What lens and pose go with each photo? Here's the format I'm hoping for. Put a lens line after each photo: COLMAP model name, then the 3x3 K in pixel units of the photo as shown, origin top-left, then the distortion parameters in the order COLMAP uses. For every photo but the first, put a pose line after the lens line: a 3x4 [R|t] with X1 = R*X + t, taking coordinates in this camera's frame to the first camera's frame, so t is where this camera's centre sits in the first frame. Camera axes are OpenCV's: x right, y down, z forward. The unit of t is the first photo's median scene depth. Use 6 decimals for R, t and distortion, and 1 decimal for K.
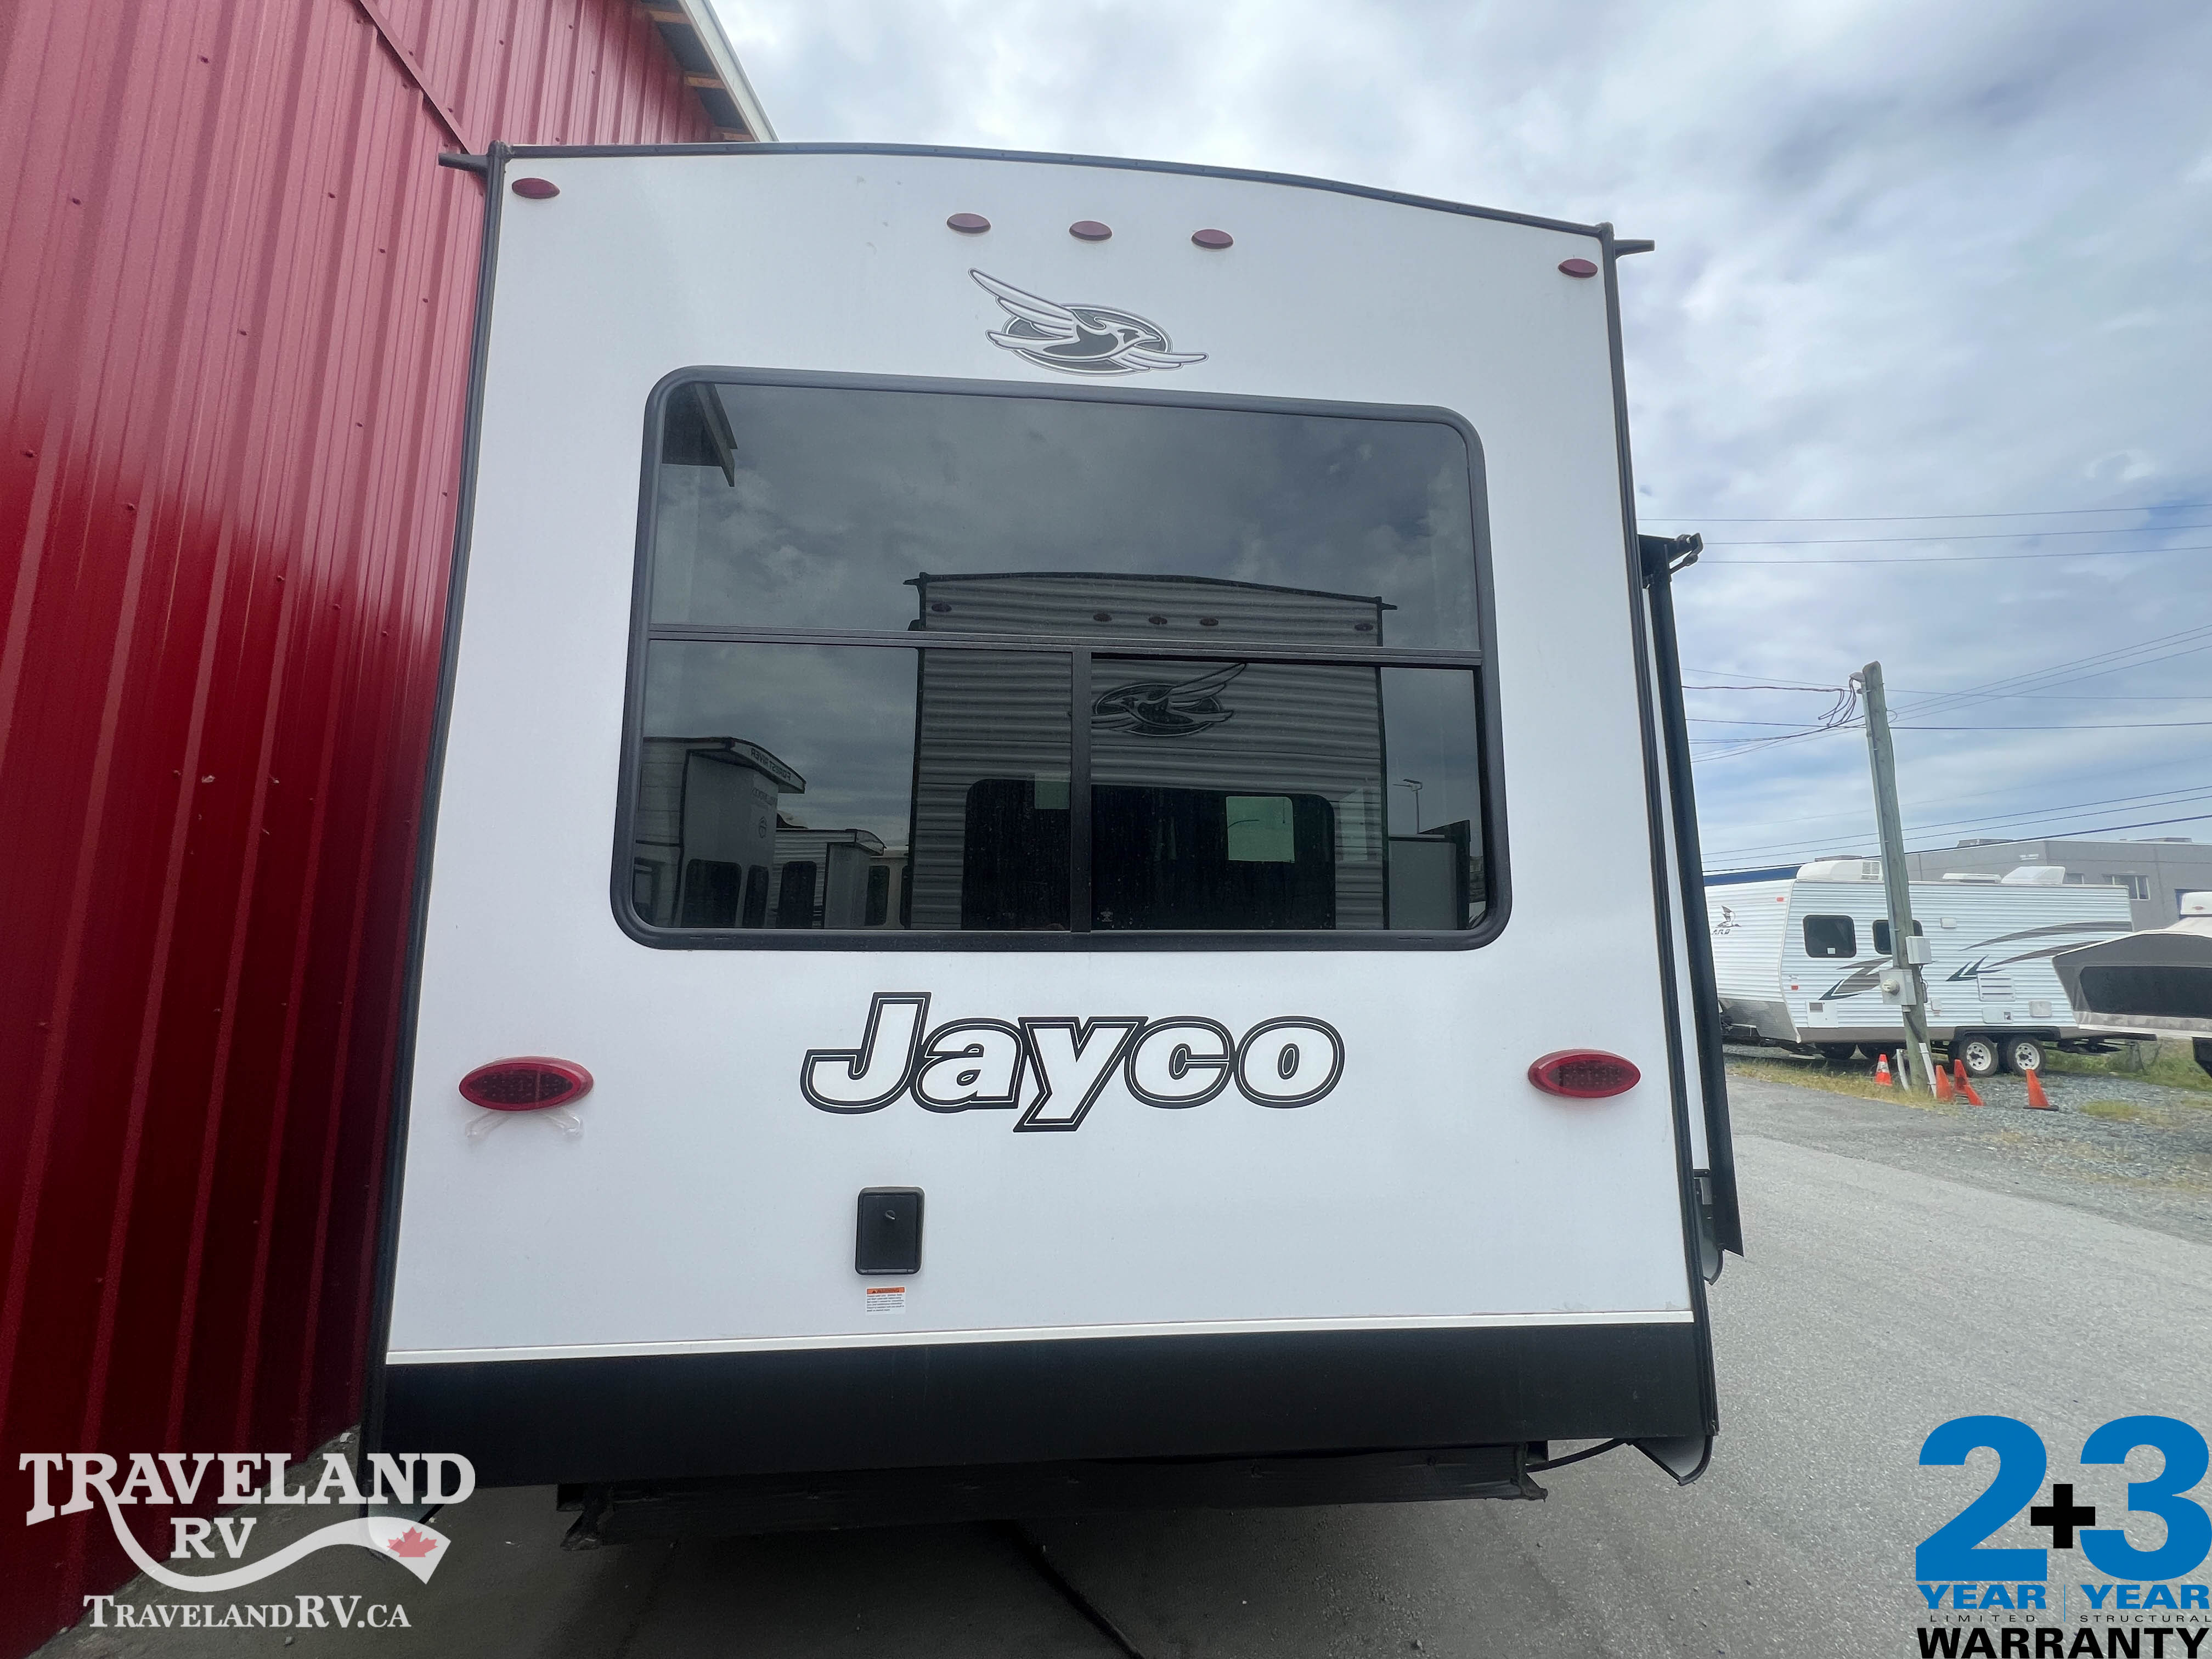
lens RADIAL K [[882.3, 0, 1107.5], [0, 882.3, 828.4], [0, 0, 1]] dist [-0.002857, 0.000593]
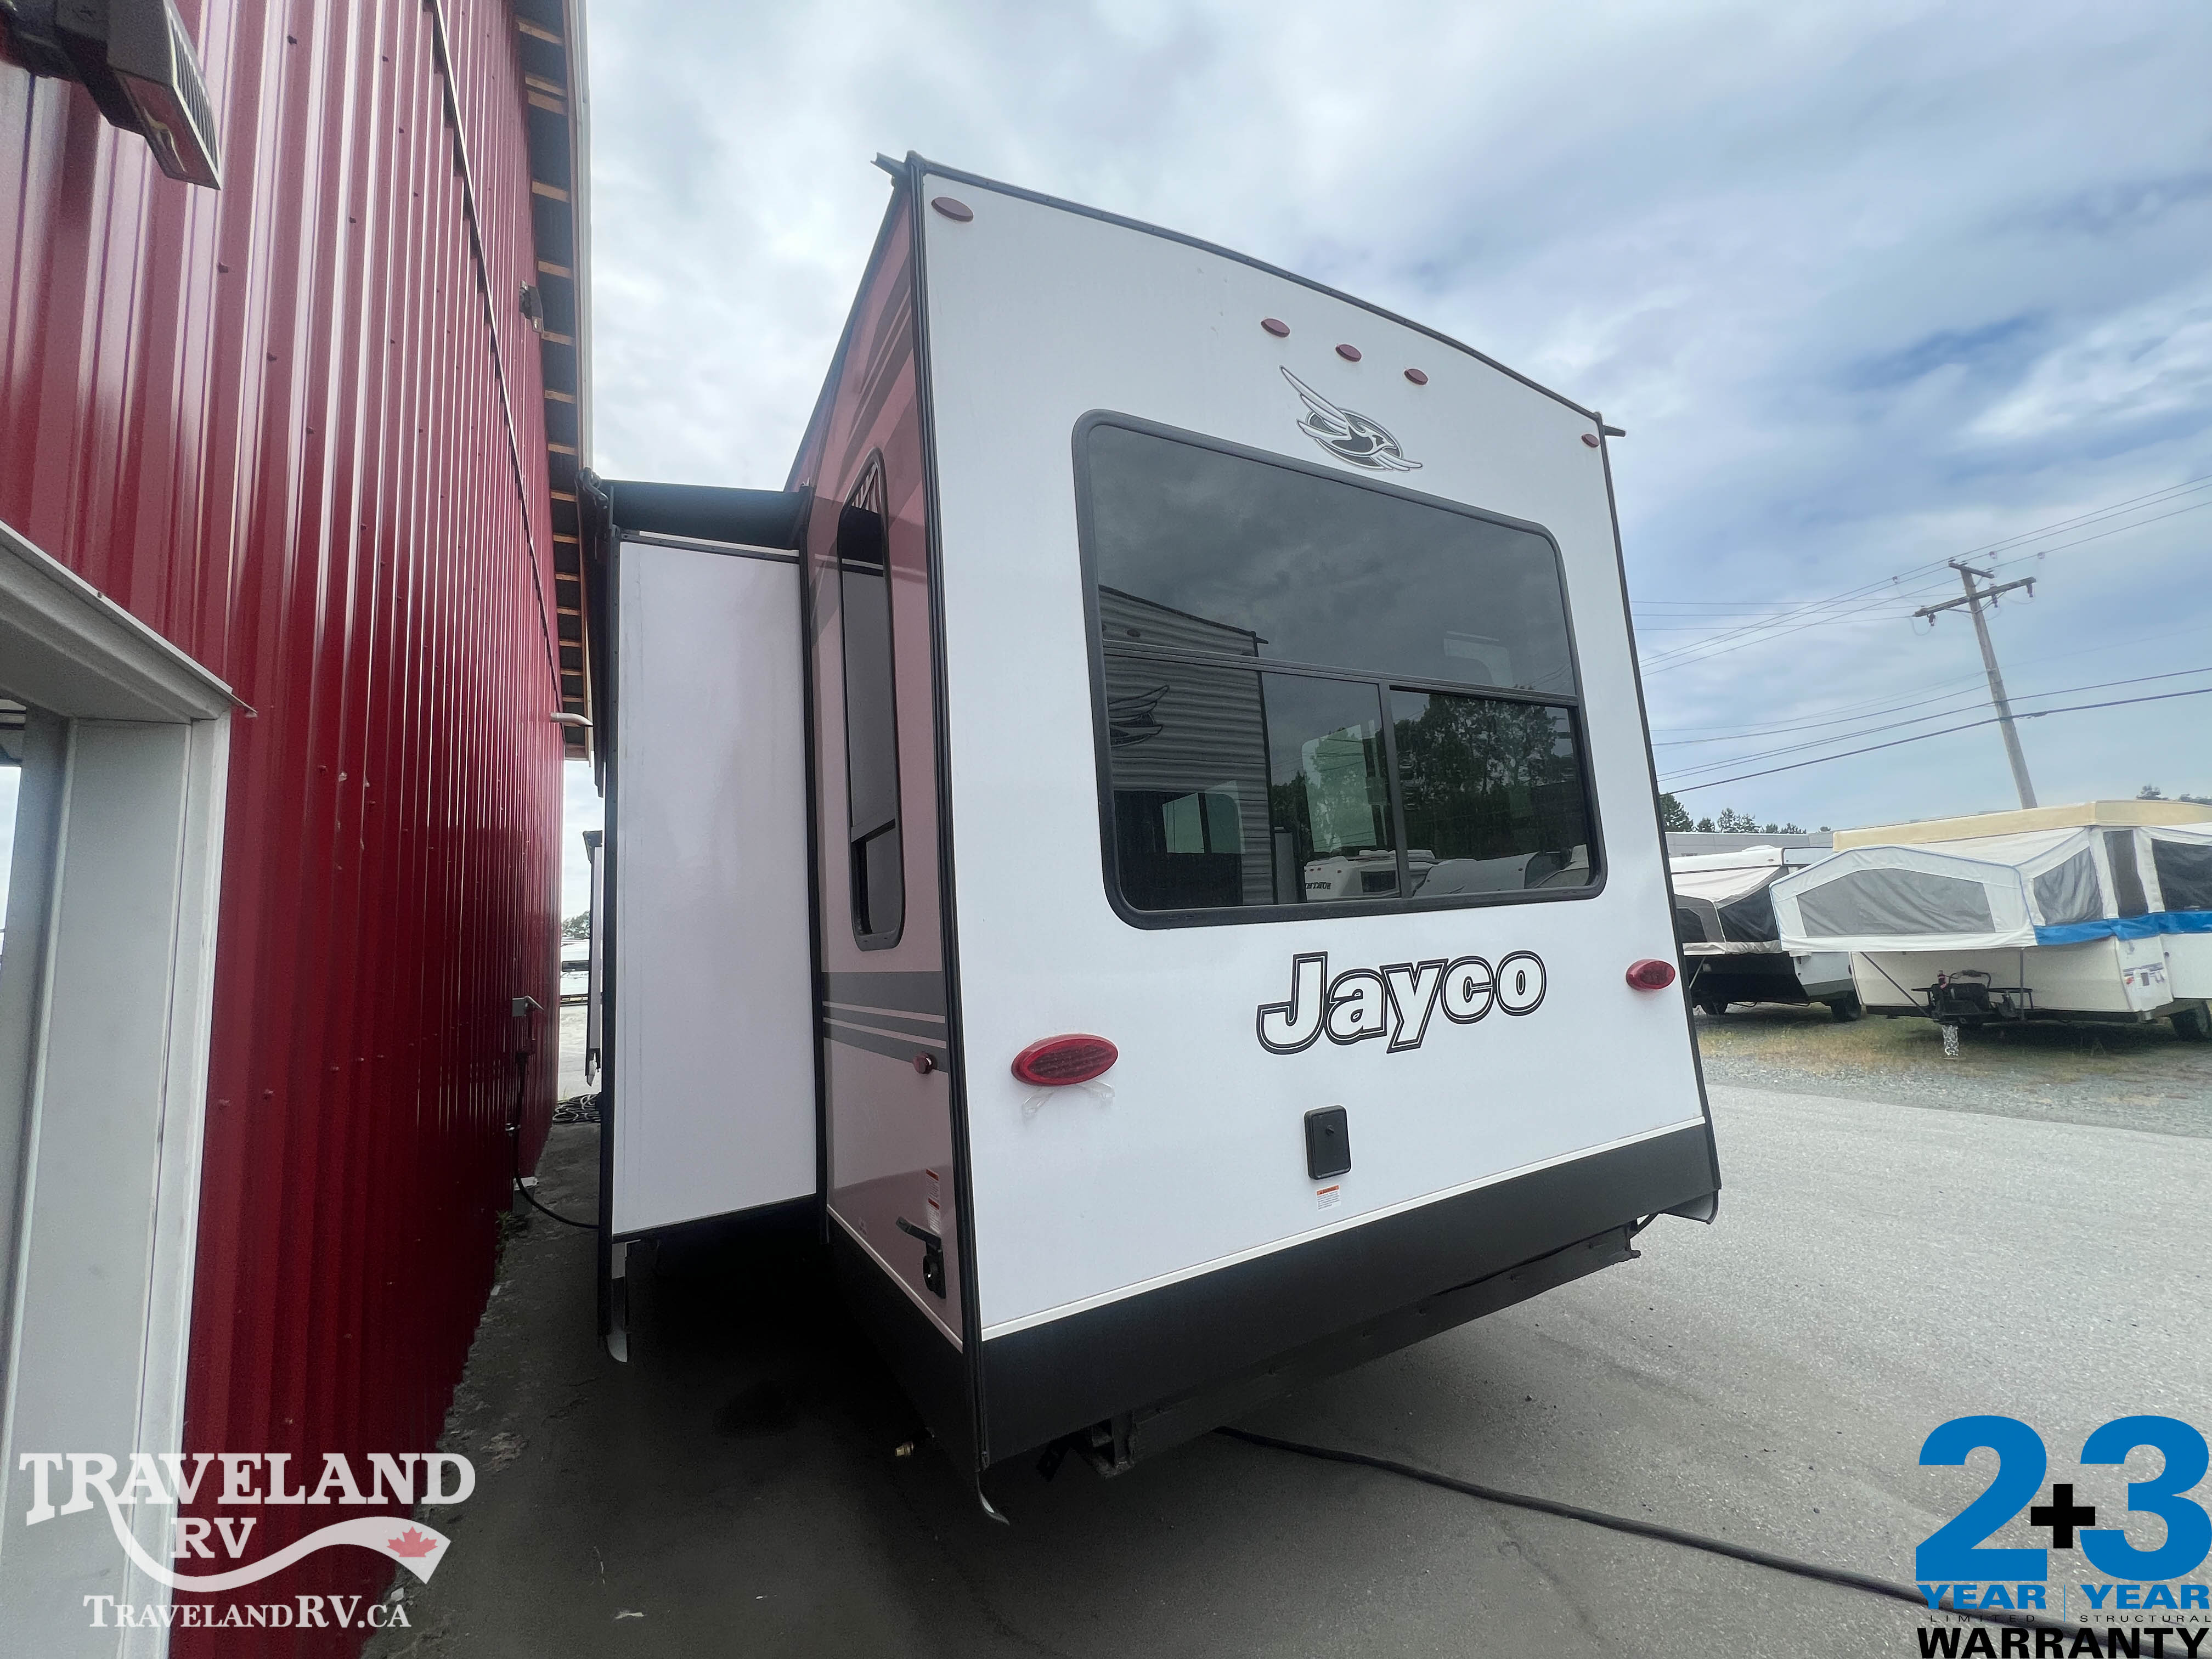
lens RADIAL K [[882.3, 0, 1096.8], [0, 882.3, 818.6], [0, 0, 1]] dist [-0.002857, 0.000593]
pose [[0.911706, -0.011668, 0.410678, -1.003218], [0.014851, 0.999879, -0.004561, -0.002087], [-0.410575, 0.010257, 0.911769, -0.010465]]
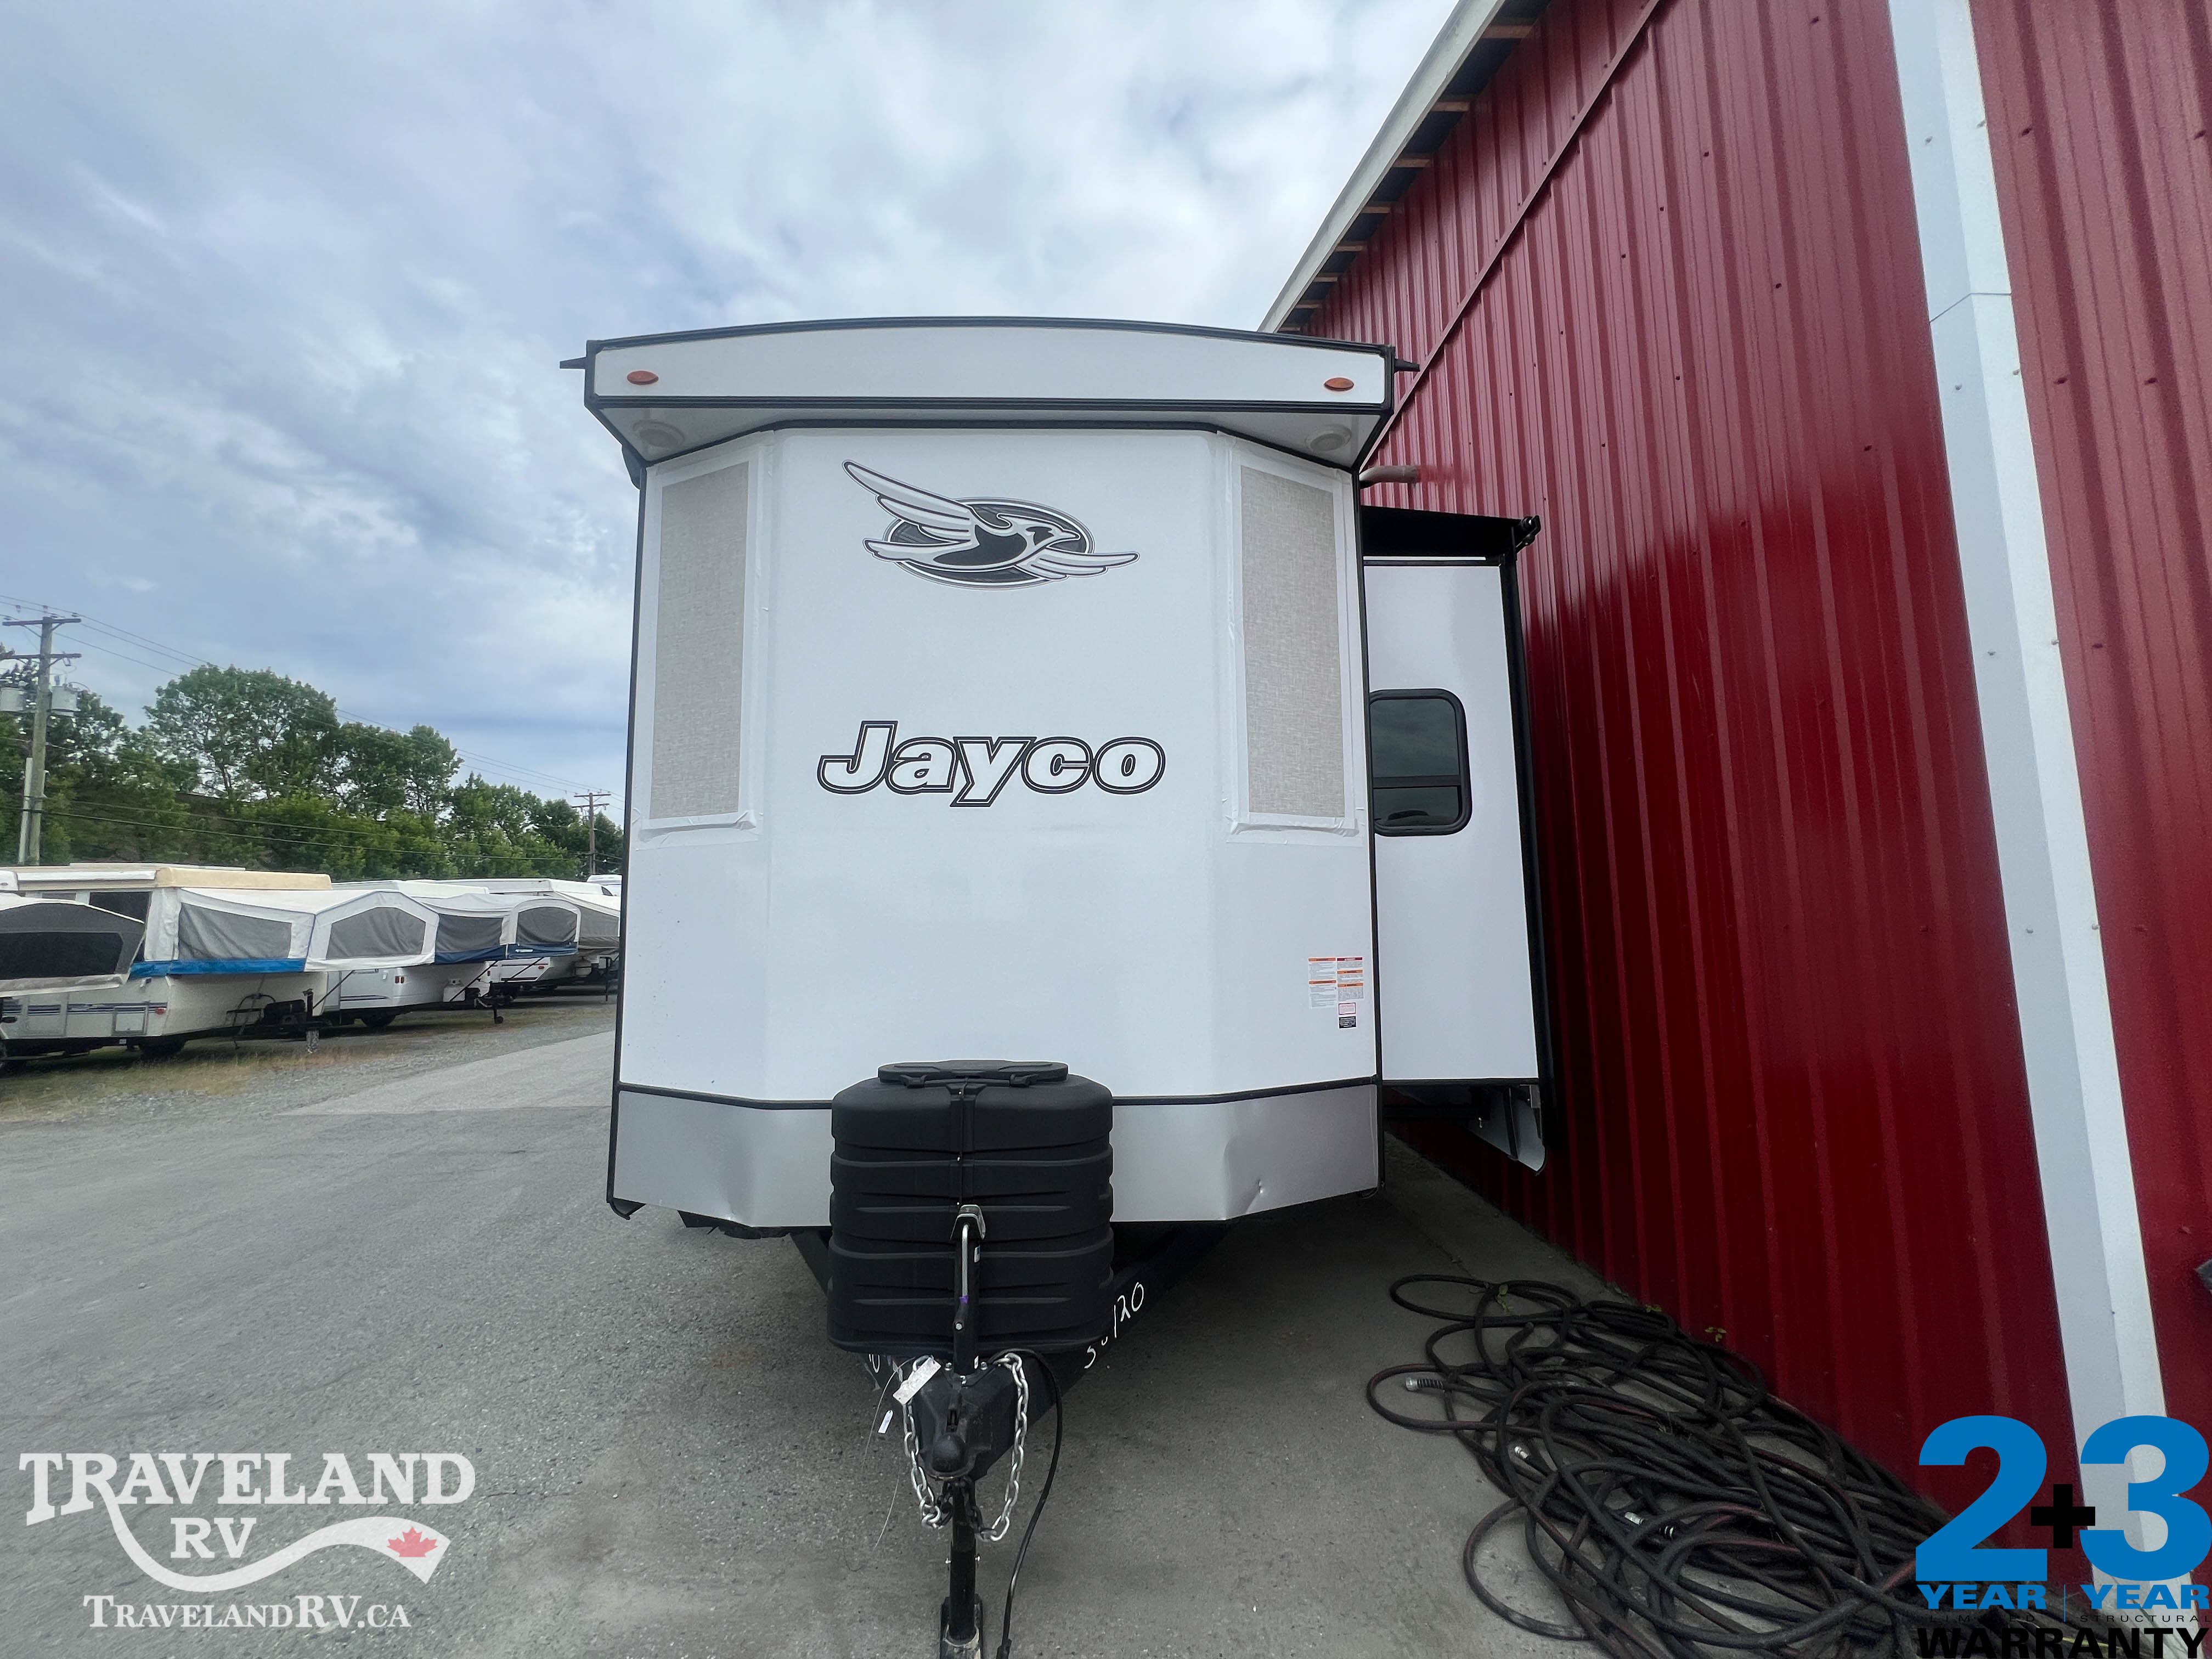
lens RADIAL K [[882.3, 0, 1105.7], [0, 882.3, 824.1], [0, 0, 1]] dist [-0.002857, 0.000593]
pose [[0.998152, -0.011639, -0.059649, 0.260102], [0.013191, 0.999583, 0.025699, 0.331562], [0.059325, -0.026439, 0.997889, -0.549251]]
